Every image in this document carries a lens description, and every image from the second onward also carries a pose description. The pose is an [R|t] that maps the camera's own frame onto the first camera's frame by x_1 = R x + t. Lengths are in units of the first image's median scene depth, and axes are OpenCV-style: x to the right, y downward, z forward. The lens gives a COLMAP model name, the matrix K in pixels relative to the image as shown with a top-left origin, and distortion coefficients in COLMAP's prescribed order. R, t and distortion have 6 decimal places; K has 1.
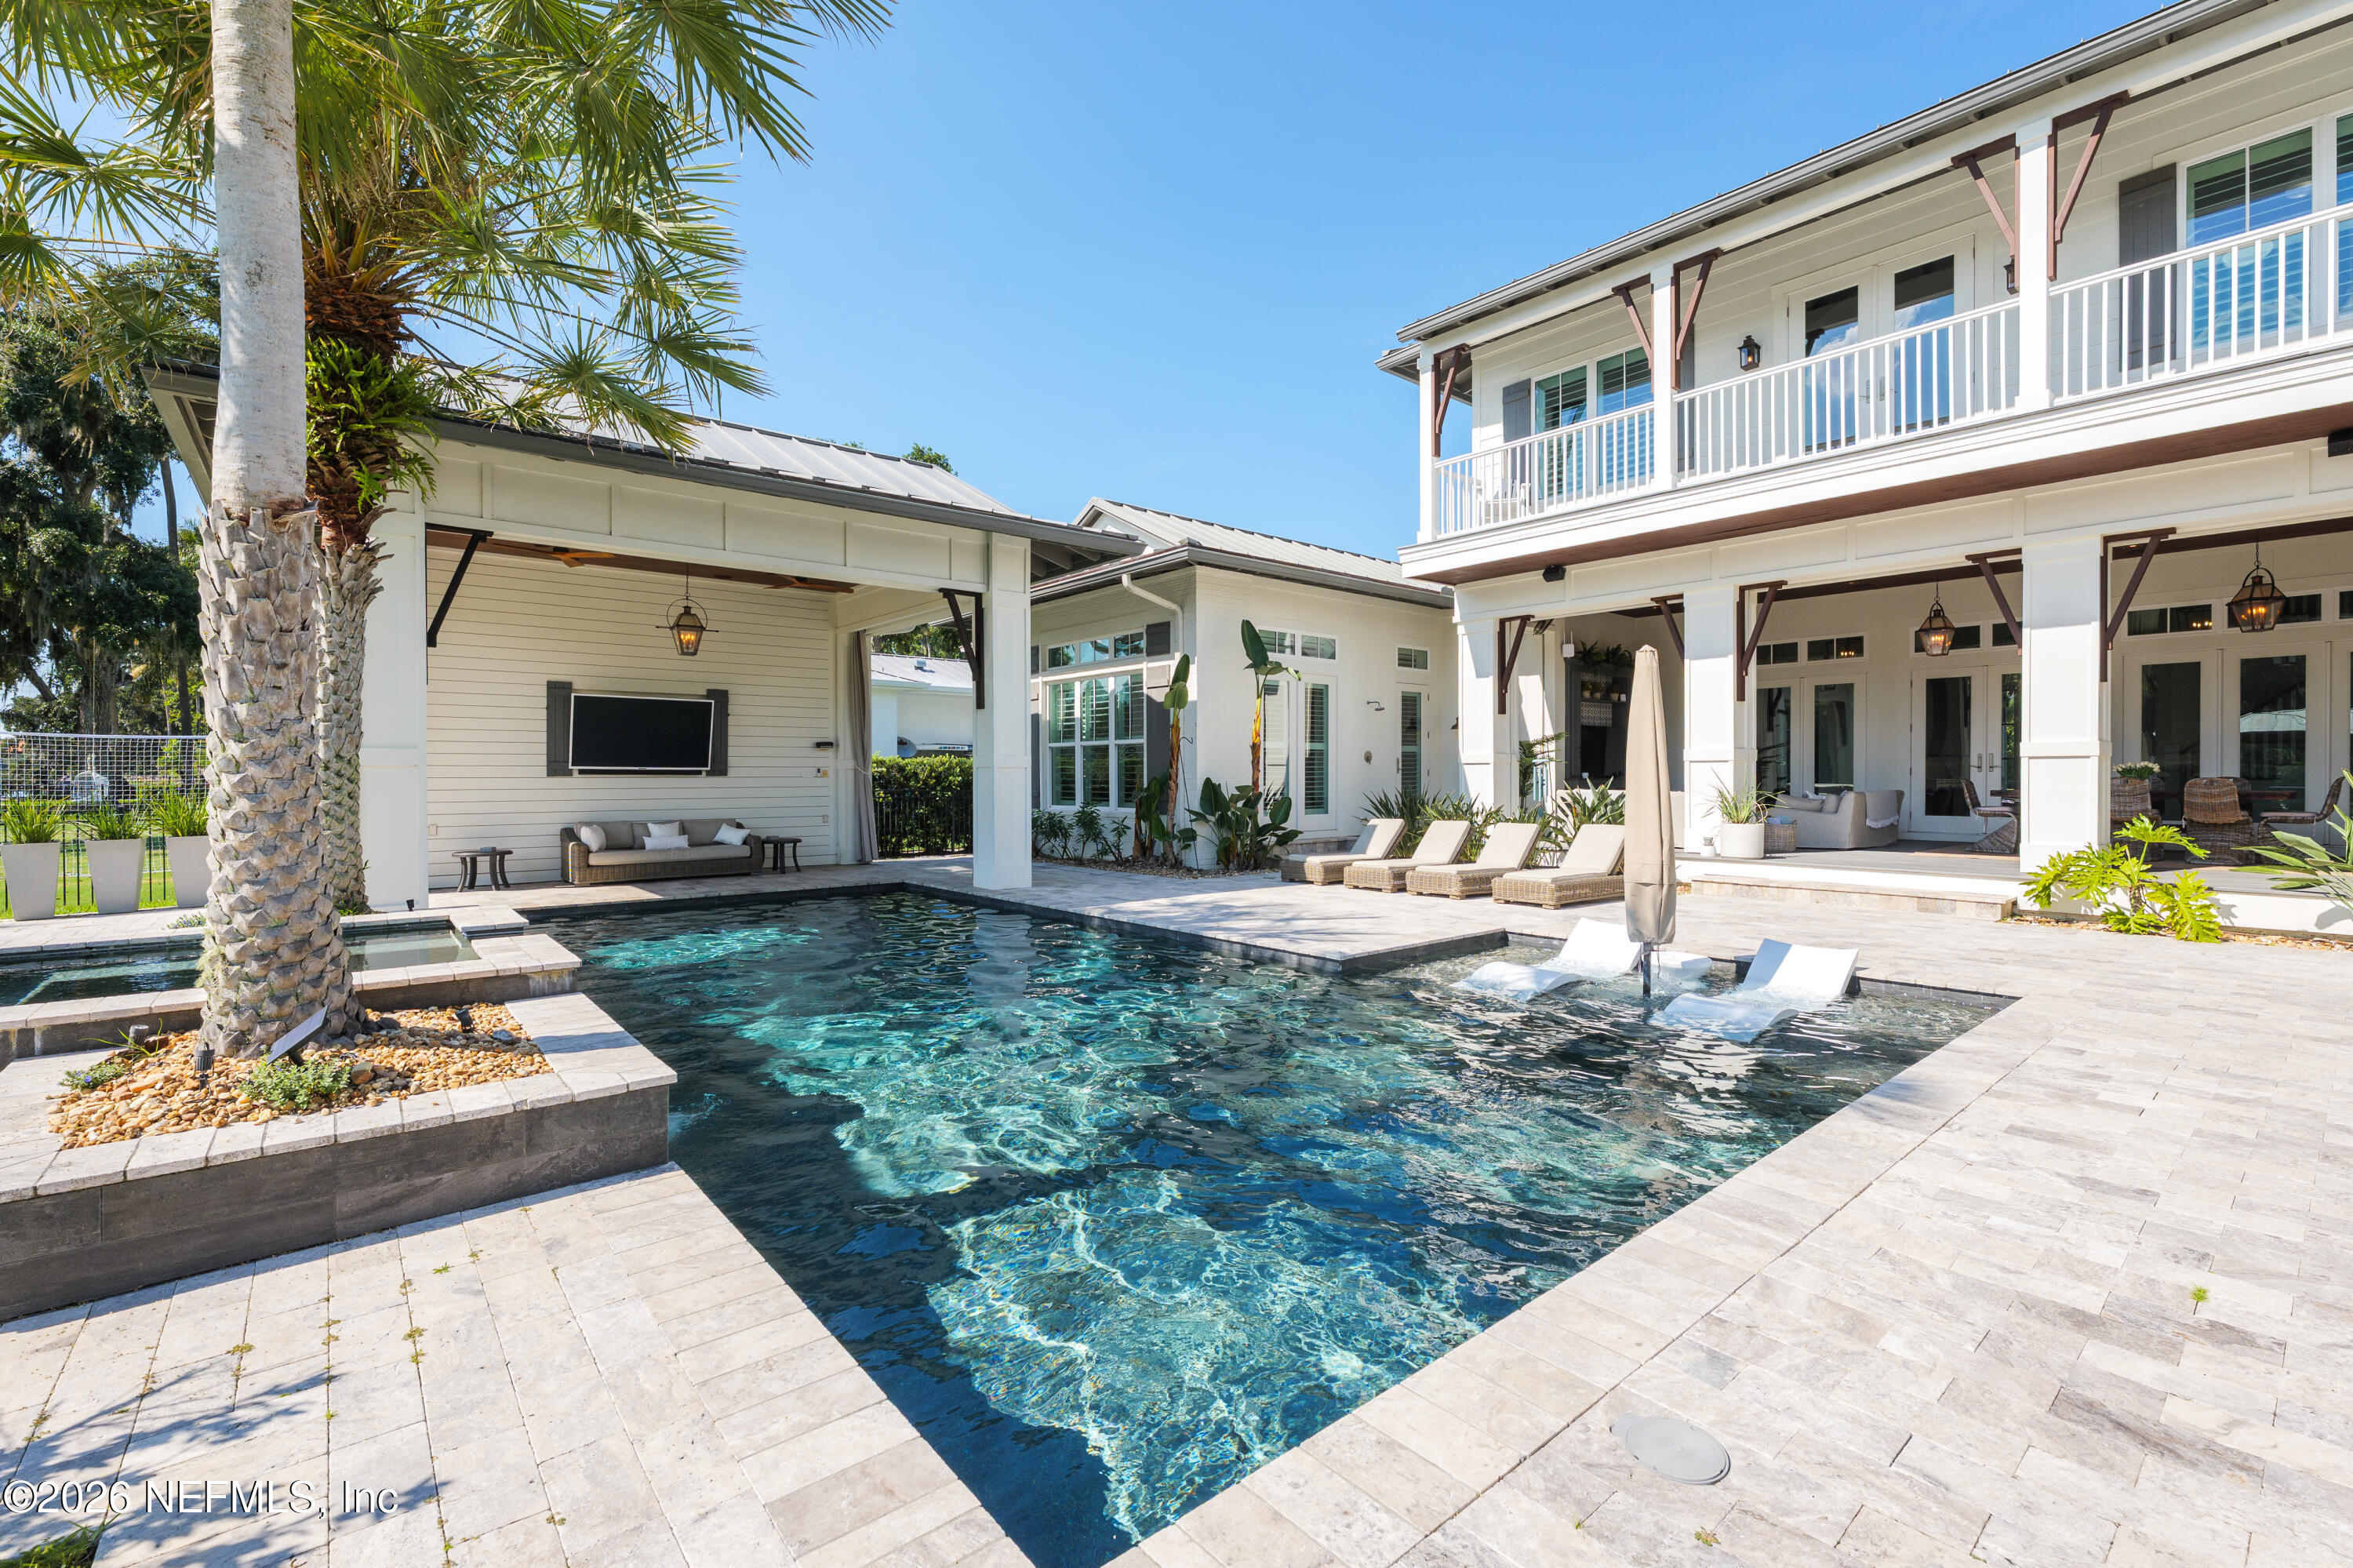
lens RADIAL K [[1007.5, 0, 1175.7], [0, 1007.5, 796.0], [0, 0, 1]] dist [0.003529, -0.000038]
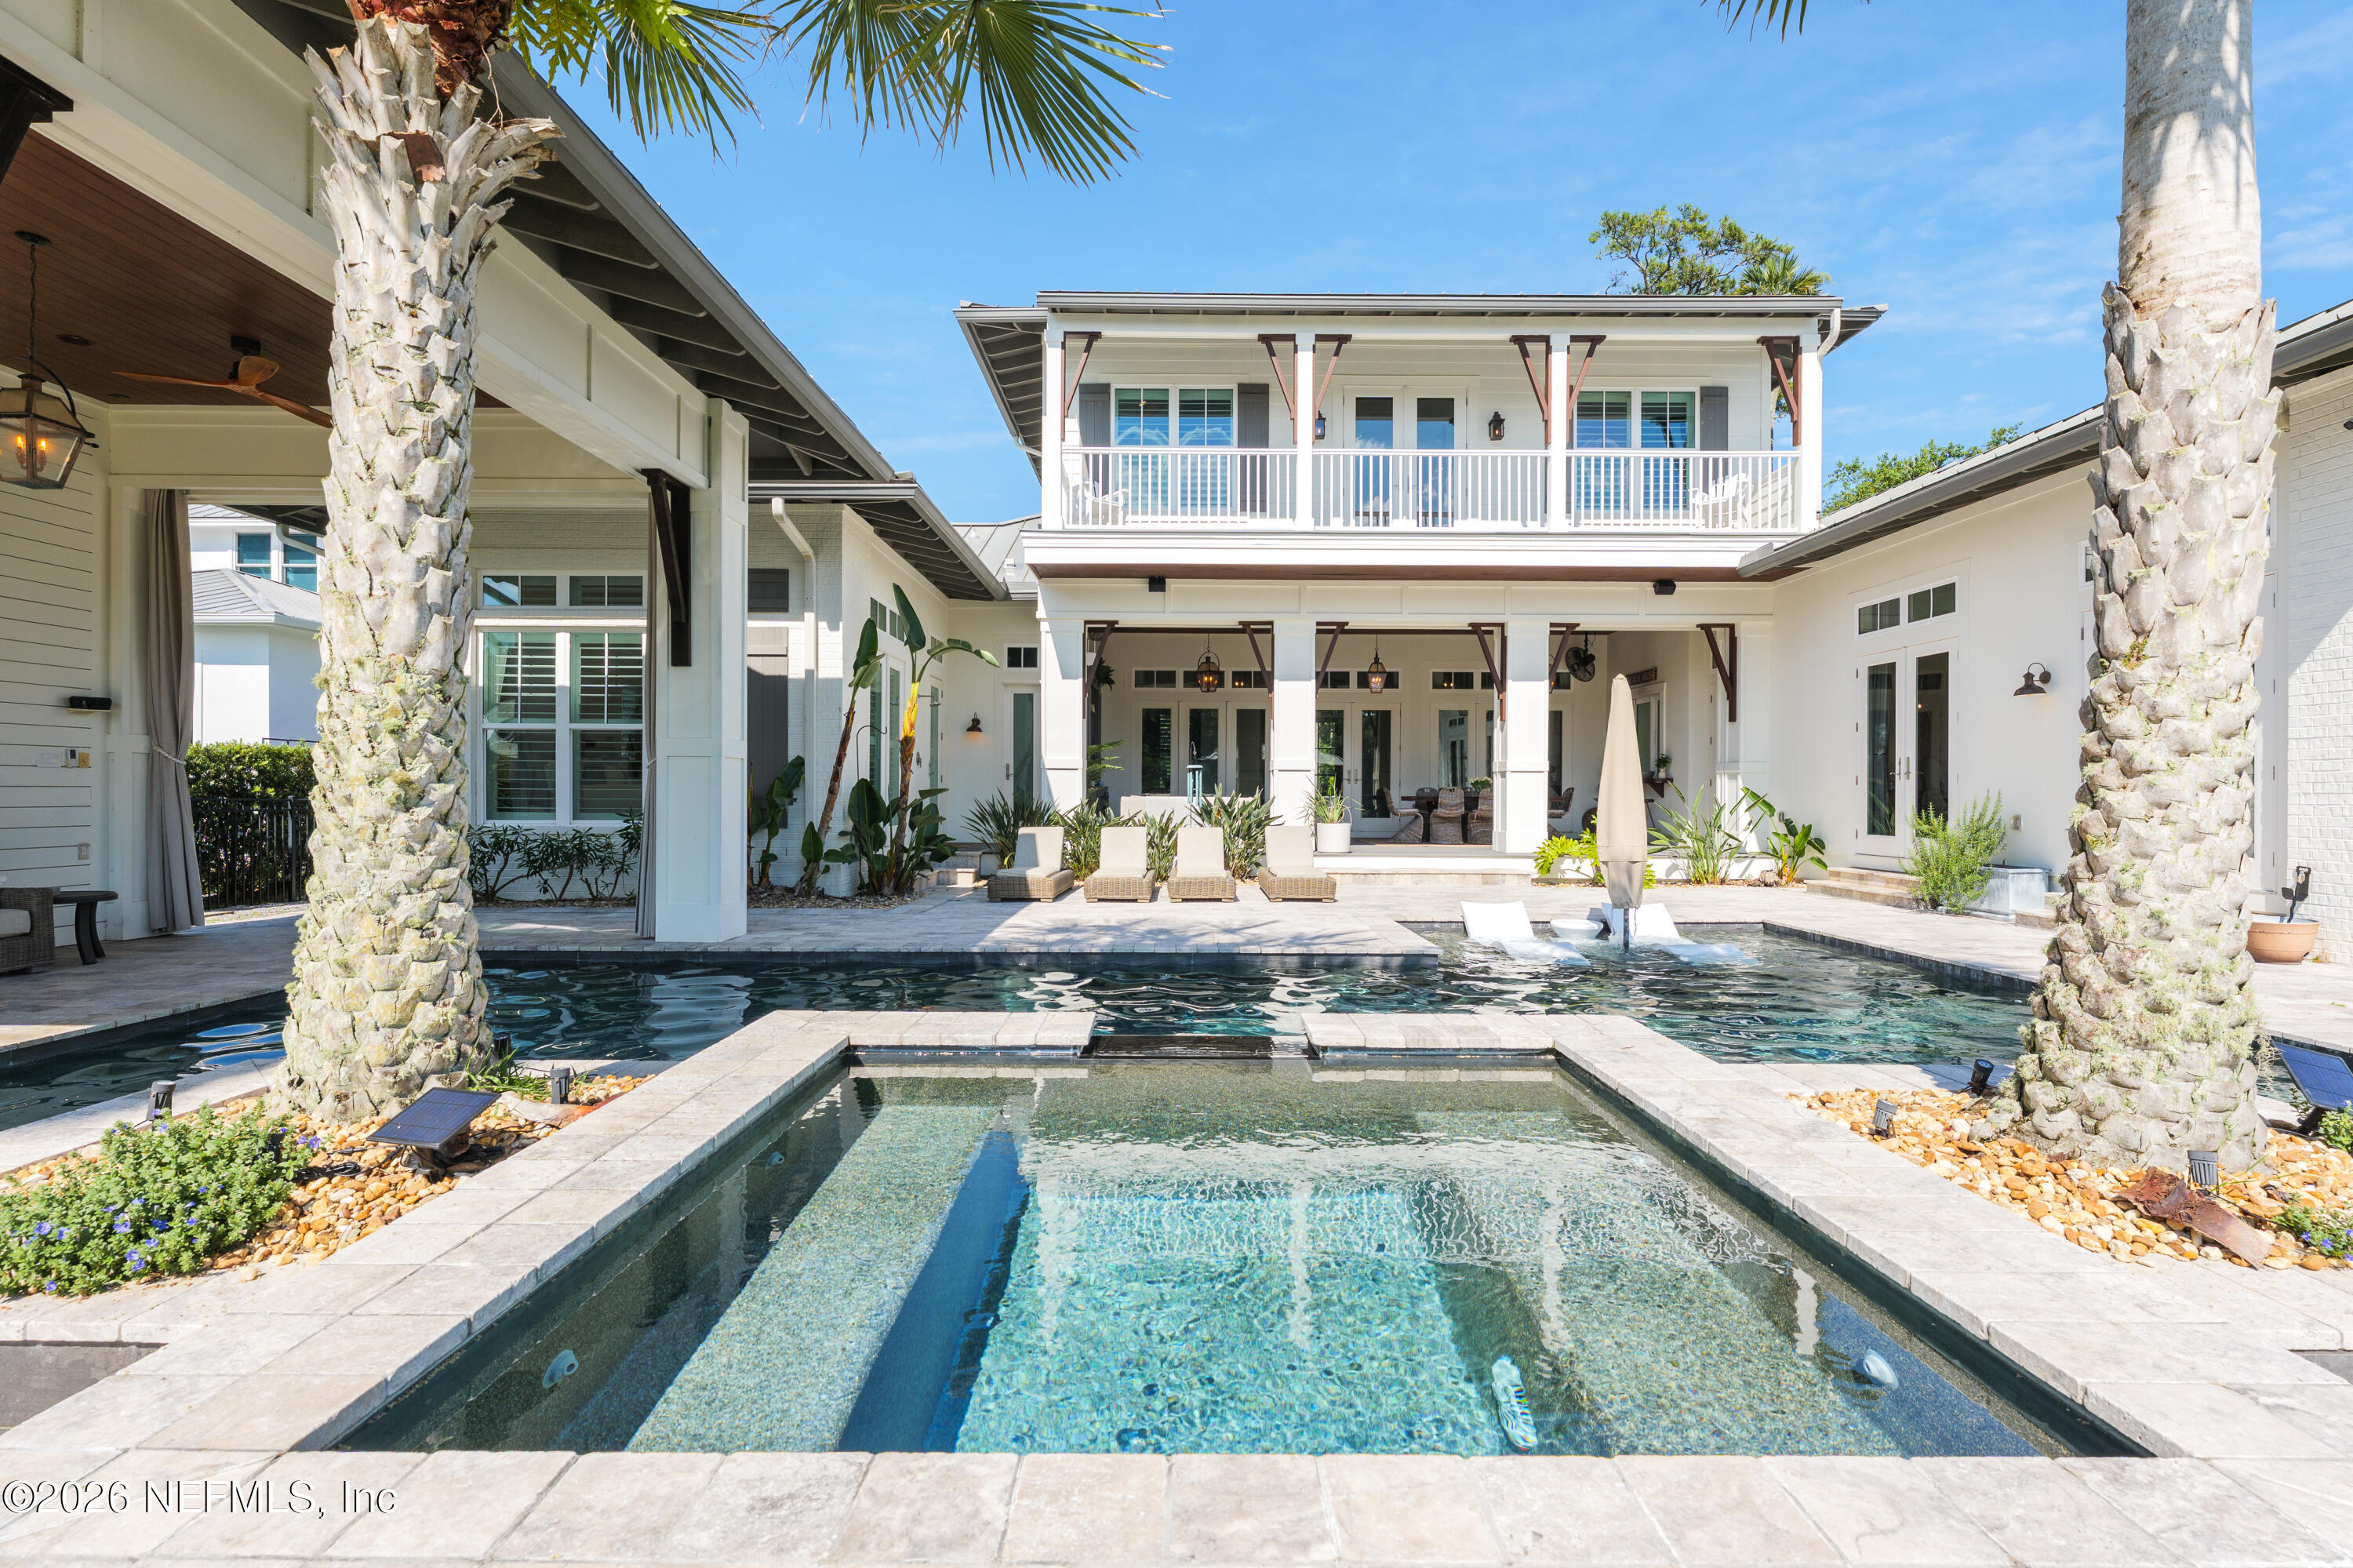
lens RADIAL K [[953.4, 0, 1176.5], [0, 953.4, 784.0], [0, 0, 1]] dist [-0.042308, 0.000037]
pose [[0.683142, 0.007041, 0.730252, -0.345205], [0.006106, 0.999863, -0.015353, -0.000641], [-0.730260, 0.014947, 0.683006, 0.346263]]
